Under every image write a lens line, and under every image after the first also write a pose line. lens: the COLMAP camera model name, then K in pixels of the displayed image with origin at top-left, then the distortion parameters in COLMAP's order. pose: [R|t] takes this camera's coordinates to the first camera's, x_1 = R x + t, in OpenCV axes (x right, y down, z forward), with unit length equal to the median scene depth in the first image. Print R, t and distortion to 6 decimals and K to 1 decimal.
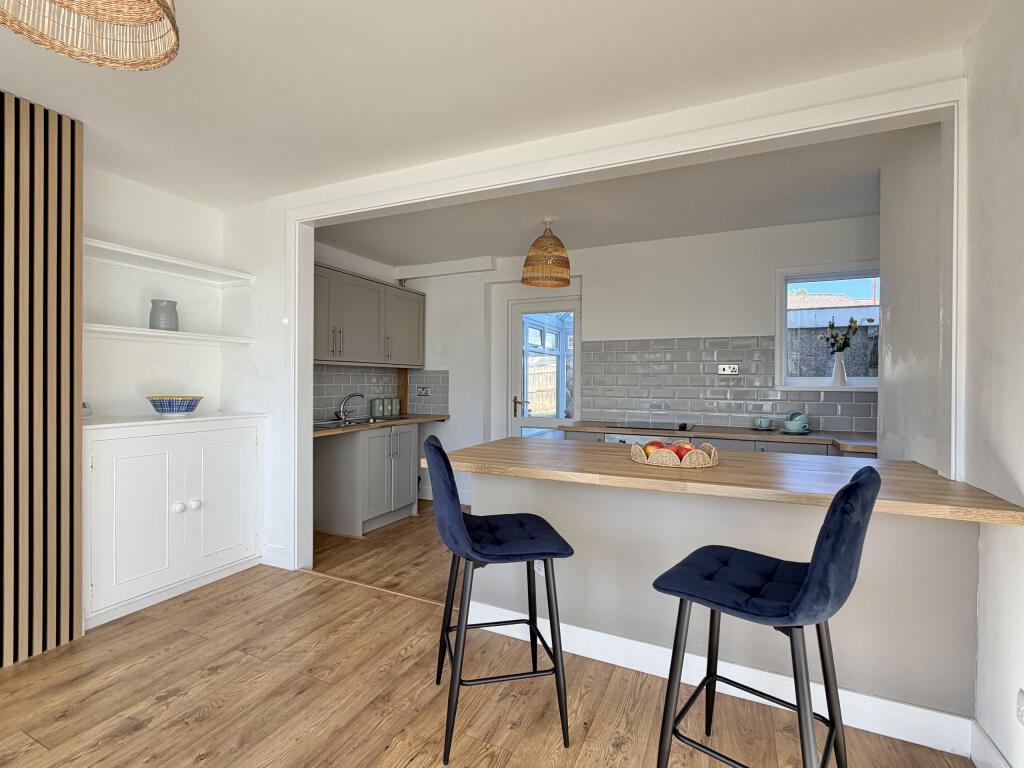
lens RADIAL K [[477.7, 0, 509.8], [0, 477.7, 384.4], [0, 0, 1]] dist [0.000153, -0.000487]
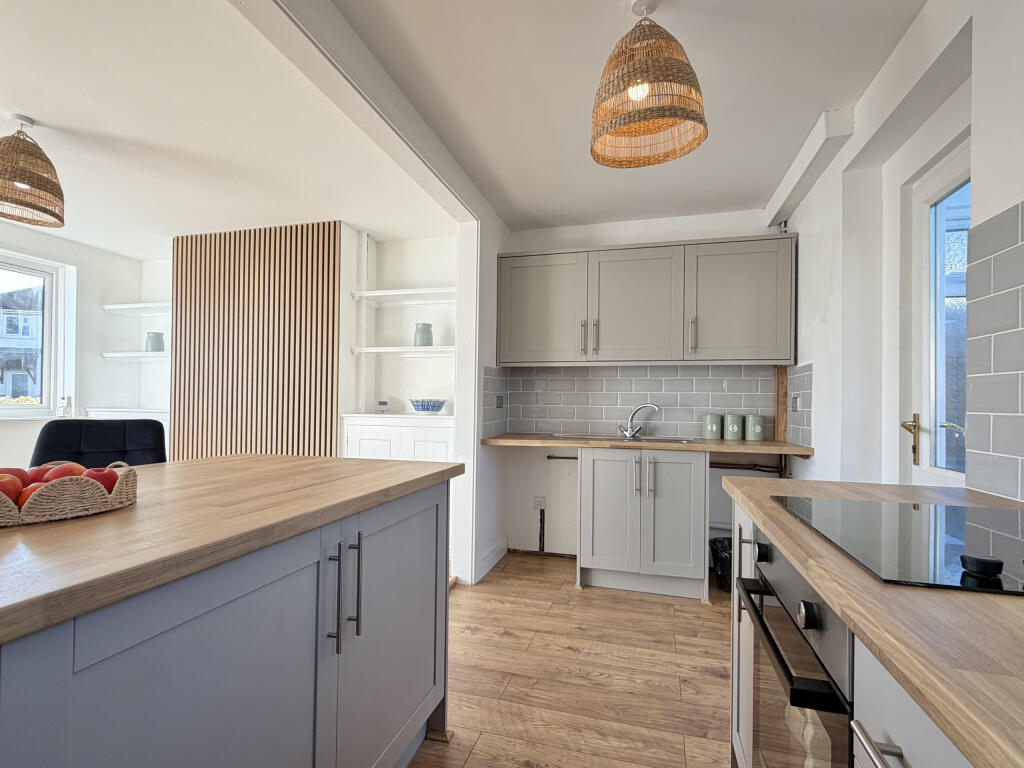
lens RADIAL K [[534.8, 0, 534.3], [0, 534.8, 383.0], [0, 0, 1]] dist [0.243229, -0.000189]
pose [[0.206549, -0.044282, -0.977434, 0.641159], [-0.016961, 0.998663, -0.048828, 0.042407], [0.978289, 0.026663, 0.205522, 0.845588]]
